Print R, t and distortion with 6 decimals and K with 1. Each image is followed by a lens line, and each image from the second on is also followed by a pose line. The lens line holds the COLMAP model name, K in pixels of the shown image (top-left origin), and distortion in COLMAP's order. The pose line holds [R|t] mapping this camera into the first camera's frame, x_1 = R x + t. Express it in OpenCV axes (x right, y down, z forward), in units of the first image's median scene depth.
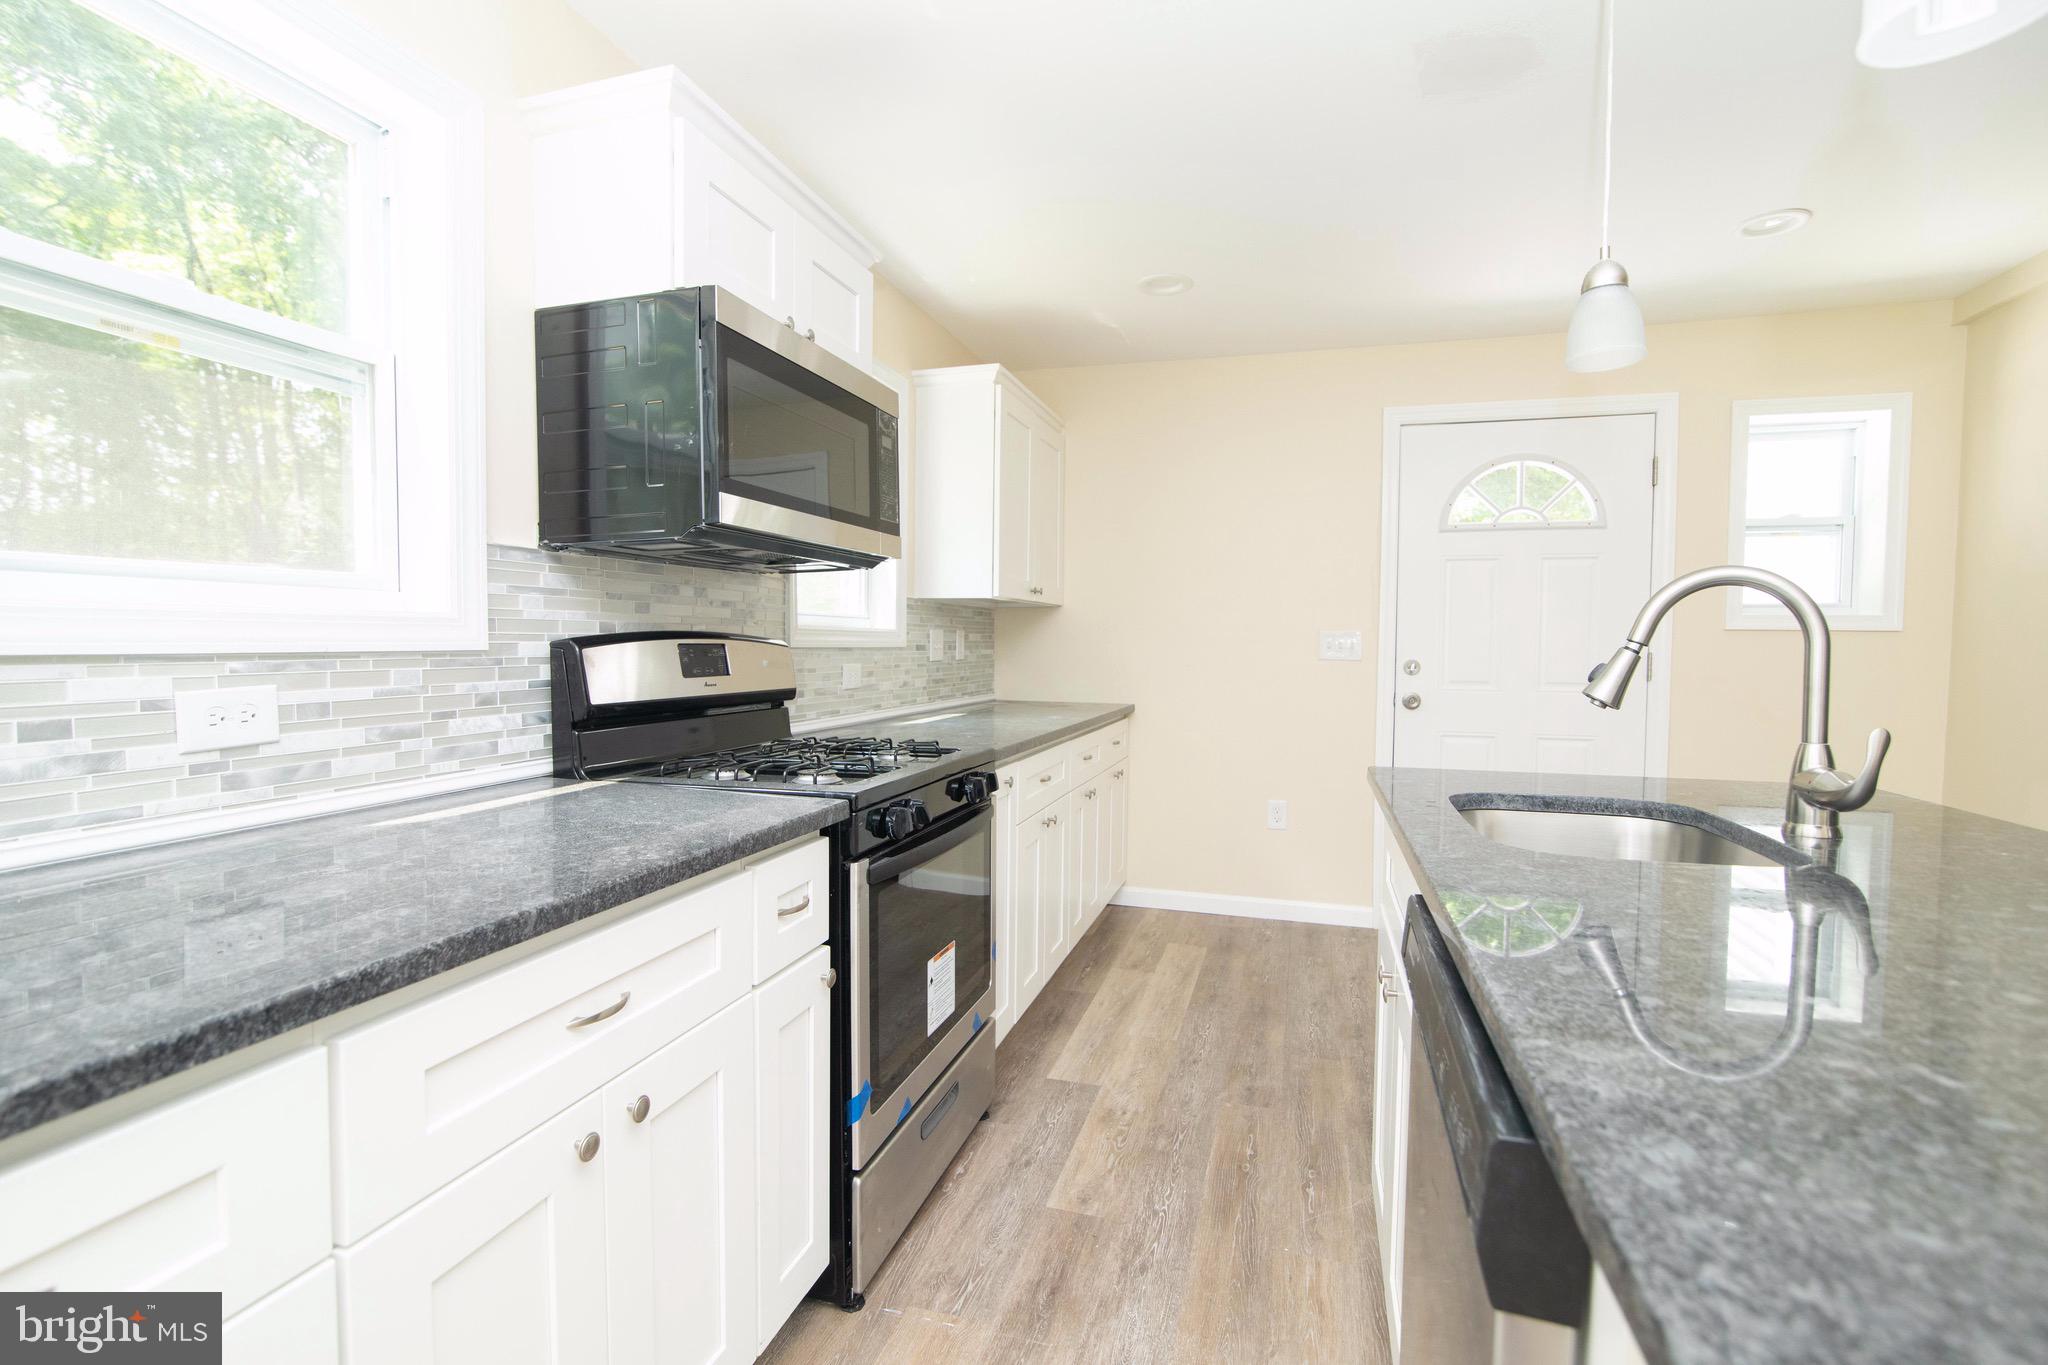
lens RADIAL K [[961.1, 0, 1026.3], [0, 961.1, 680.5], [0, 0, 1]] dist [-0.020539, 0.003491]
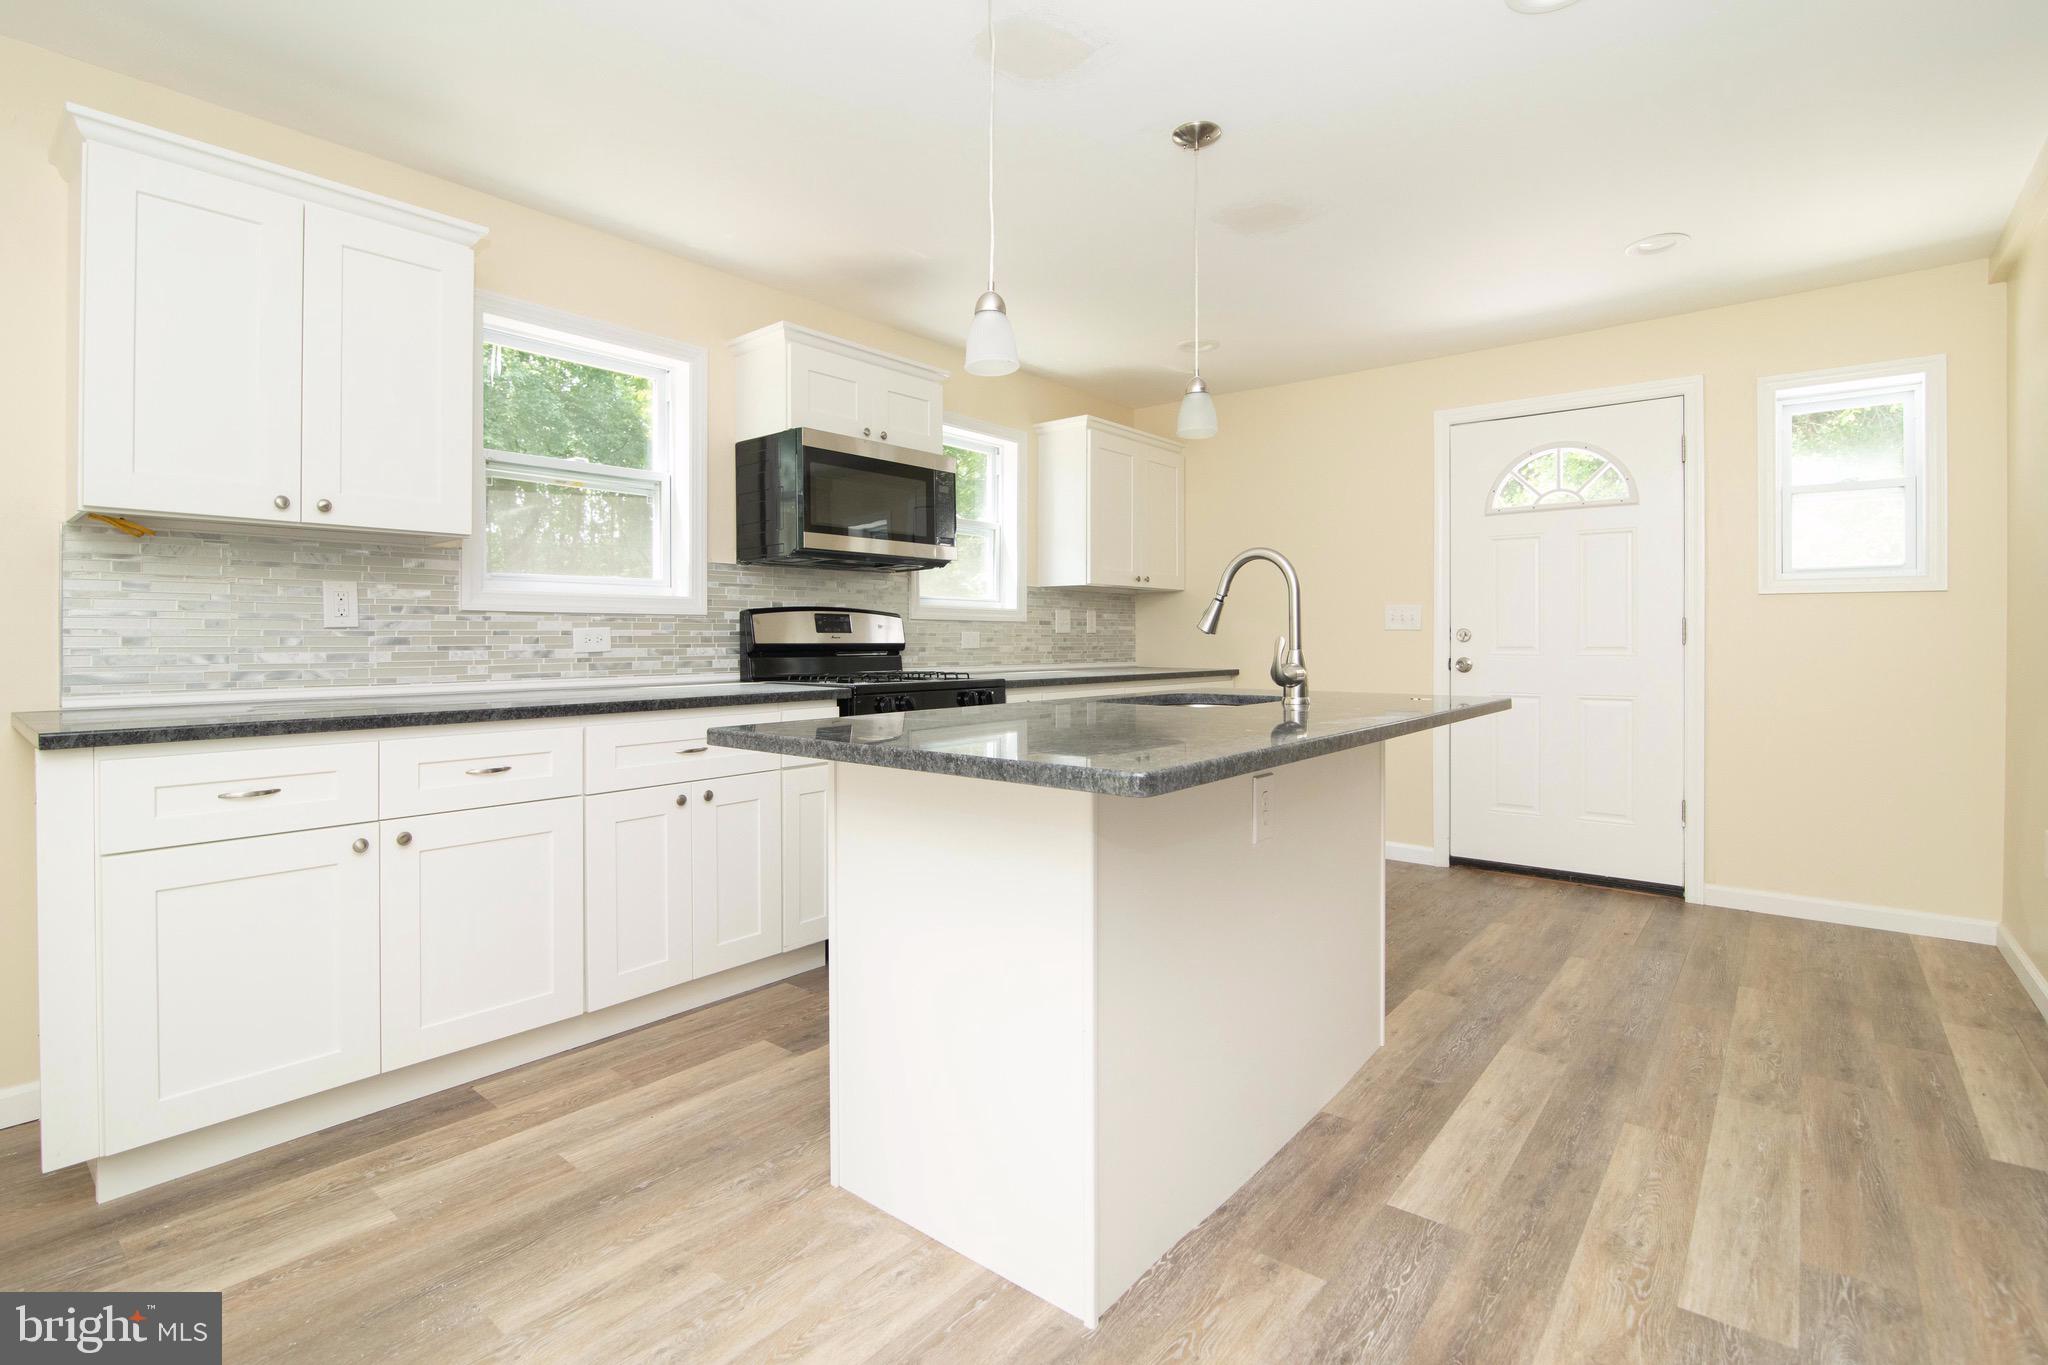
lens RADIAL K [[961.1, 0, 985.3], [0, 961.1, 637.1], [0, 0, 1]] dist [-0.020539, 0.003491]
pose [[0.914303, -0.007781, -0.404957, 0.745701], [-0.008980, 0.999180, -0.039473, 0.083469], [0.404932, 0.039726, 0.913483, -0.577439]]
